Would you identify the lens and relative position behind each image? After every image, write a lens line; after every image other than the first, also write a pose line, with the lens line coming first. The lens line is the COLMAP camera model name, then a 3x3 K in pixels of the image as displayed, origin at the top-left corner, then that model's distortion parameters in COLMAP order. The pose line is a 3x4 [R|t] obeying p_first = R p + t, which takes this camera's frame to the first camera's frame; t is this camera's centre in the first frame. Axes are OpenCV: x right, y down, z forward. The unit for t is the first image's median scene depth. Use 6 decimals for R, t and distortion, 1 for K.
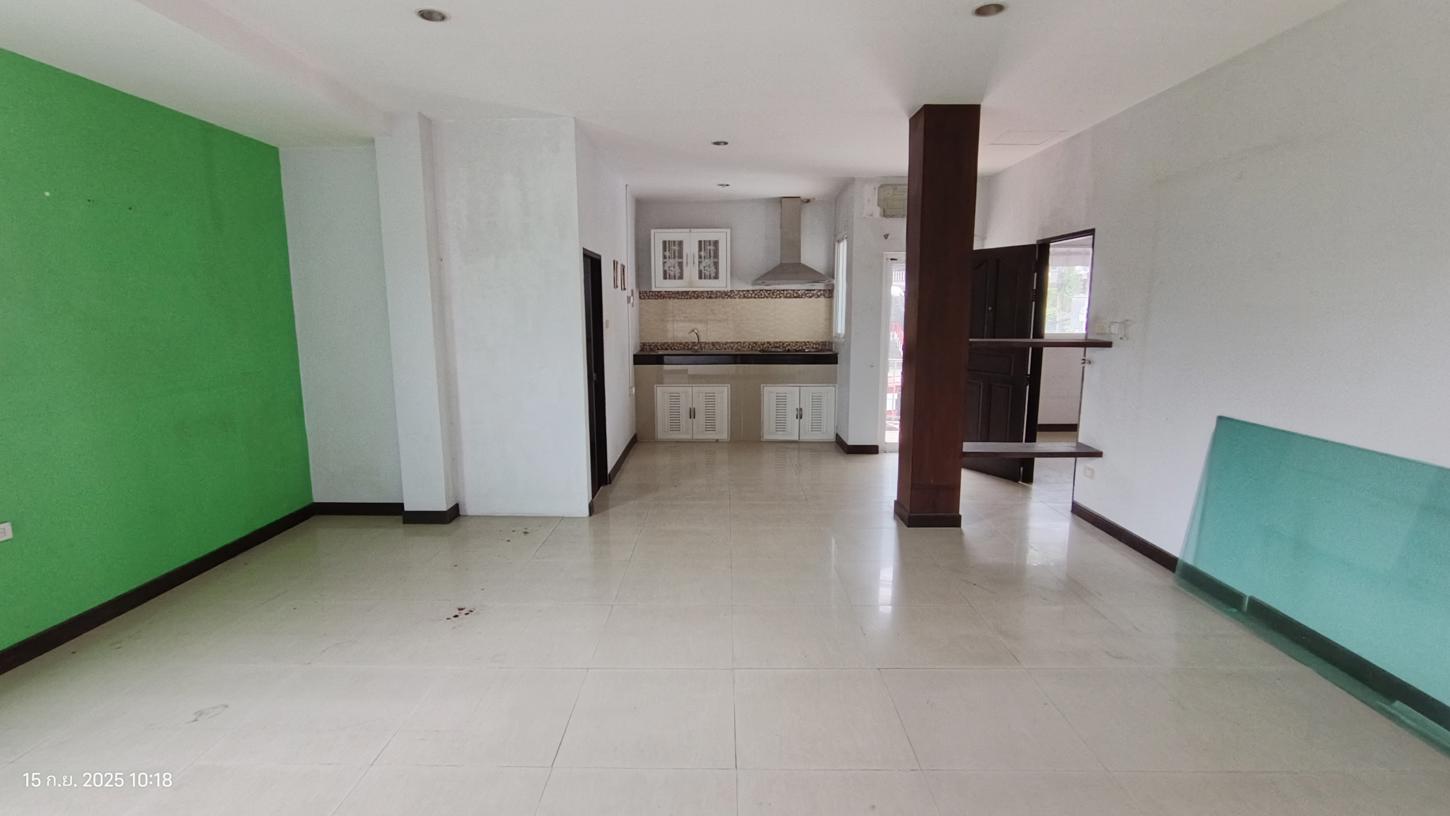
lens RADIAL K [[669.4, 0, 725.0], [0, 669.4, 408.0], [0, 0, 1]] dist [-0.014615, 0.001068]
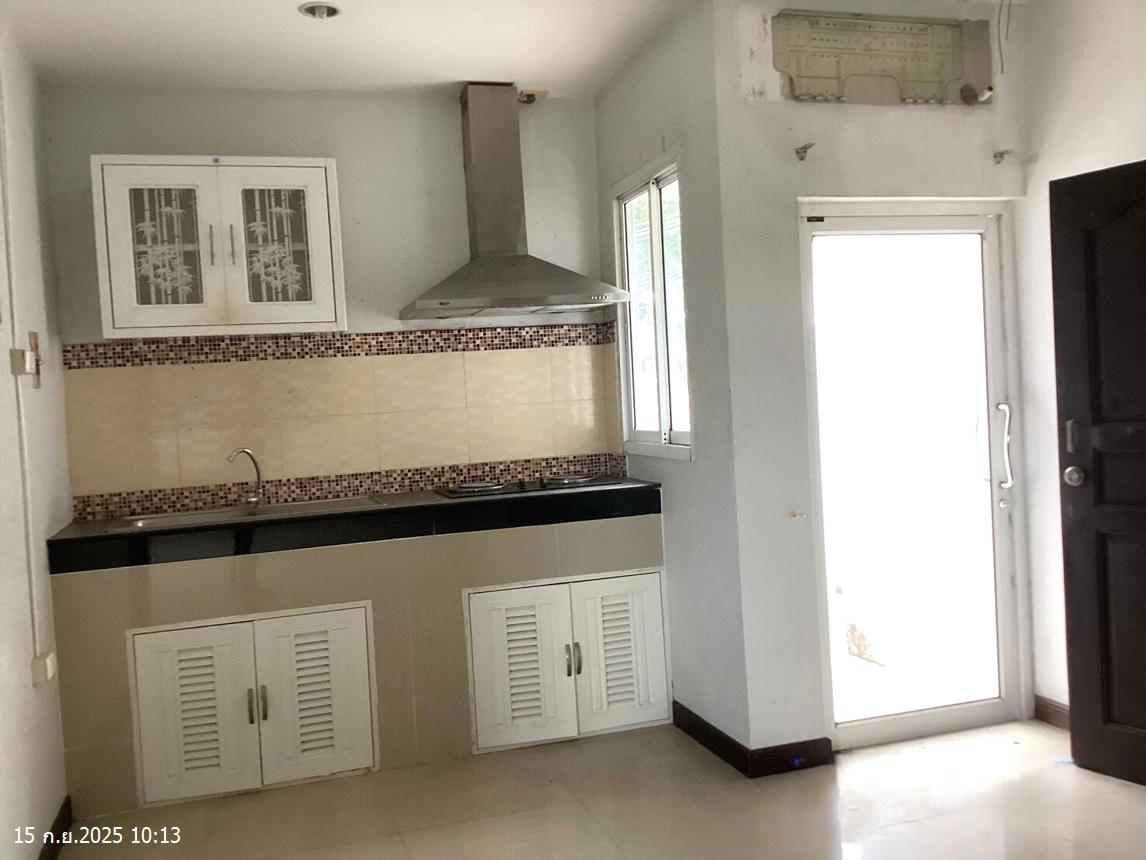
lens RADIAL K [[1018.6, 0, 573.0], [0, 1018.6, 430.0], [0, 0, 1]] dist [0.098449, -0.192826]
pose [[0.949496, -0.062289, 0.307534, -0.048833], [0.100047, 0.989042, -0.108567, -0.052981], [-0.297402, 0.133852, 0.945323, 0.460893]]
